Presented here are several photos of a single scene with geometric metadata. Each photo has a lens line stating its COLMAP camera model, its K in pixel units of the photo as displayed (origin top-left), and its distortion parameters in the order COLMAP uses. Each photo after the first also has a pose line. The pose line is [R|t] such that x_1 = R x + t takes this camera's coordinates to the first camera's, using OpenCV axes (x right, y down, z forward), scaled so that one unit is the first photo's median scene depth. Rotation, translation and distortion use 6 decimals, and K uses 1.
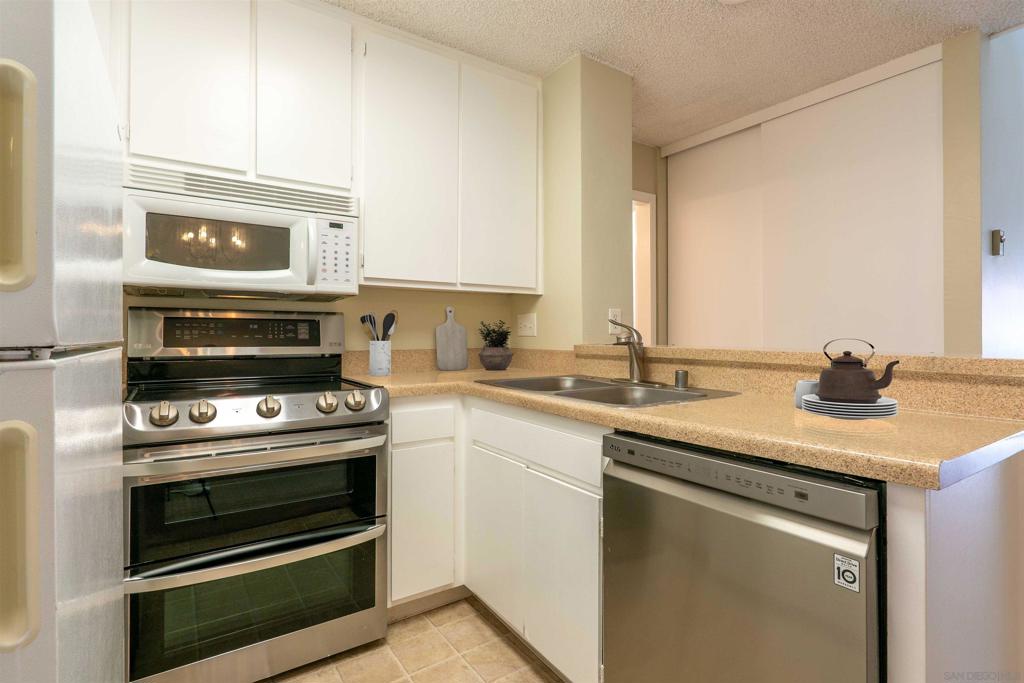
lens RADIAL K [[489.3, 0, 517.7], [0, 489.3, 329.4], [0, 0, 1]] dist [-0.002897, -0.001357]
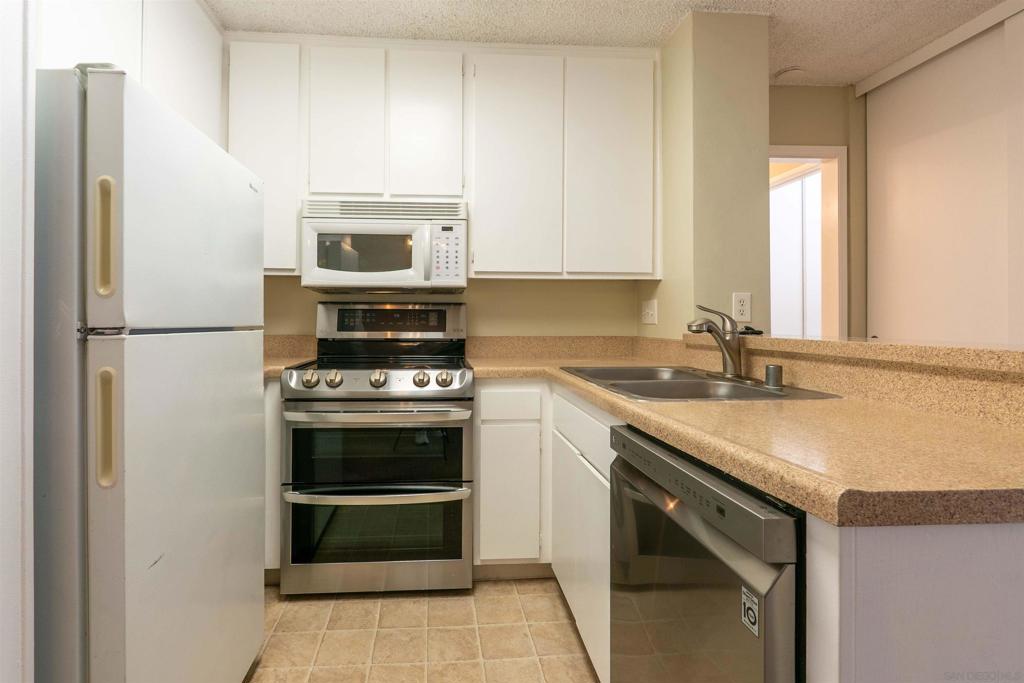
lens RADIAL K [[489.3, 0, 477.4], [0, 489.3, 317.2], [0, 0, 1]] dist [-0.002897, -0.001357]
pose [[0.863564, -0.004767, -0.504216, 0.295321], [0.004354, 0.999989, -0.001996, 0.001930], [0.504220, -0.000472, 0.863575, 0.025918]]
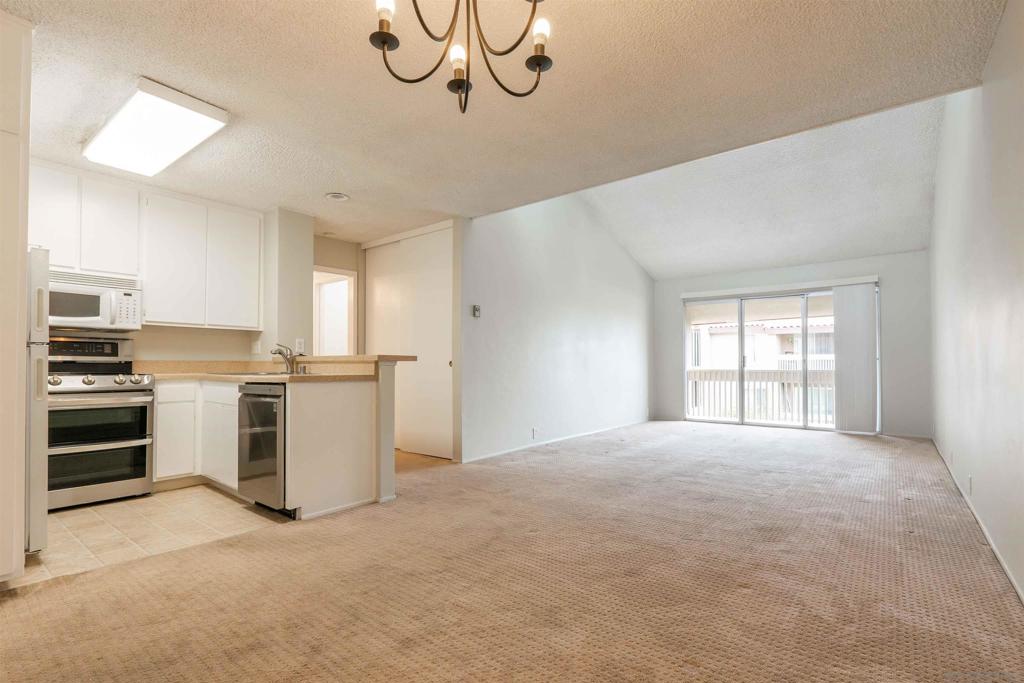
lens RADIAL K [[489.3, 0, 511.8], [0, 489.3, 355.1], [0, 0, 1]] dist [-0.002897, -0.001357]
pose [[0.960697, 0.002653, 0.277587, 0.595415], [0.001529, 0.999889, -0.014848, 0.065676], [-0.277595, 0.014689, 0.960586, -1.374207]]
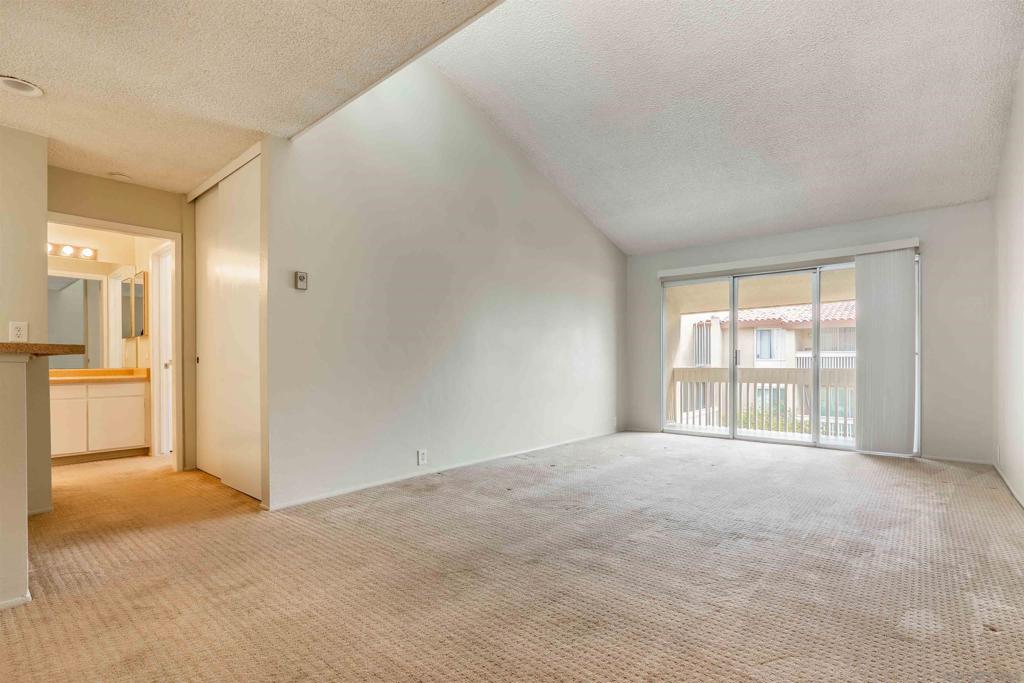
lens RADIAL K [[489.3, 0, 511.3], [0, 489.3, 364.3], [0, 0, 1]] dist [-0.002897, -0.001357]
pose [[0.970529, -0.003687, 0.240954, 1.432807], [0.001723, 0.999964, 0.008364, 0.076318], [-0.240976, -0.007702, 0.970500, -0.692123]]
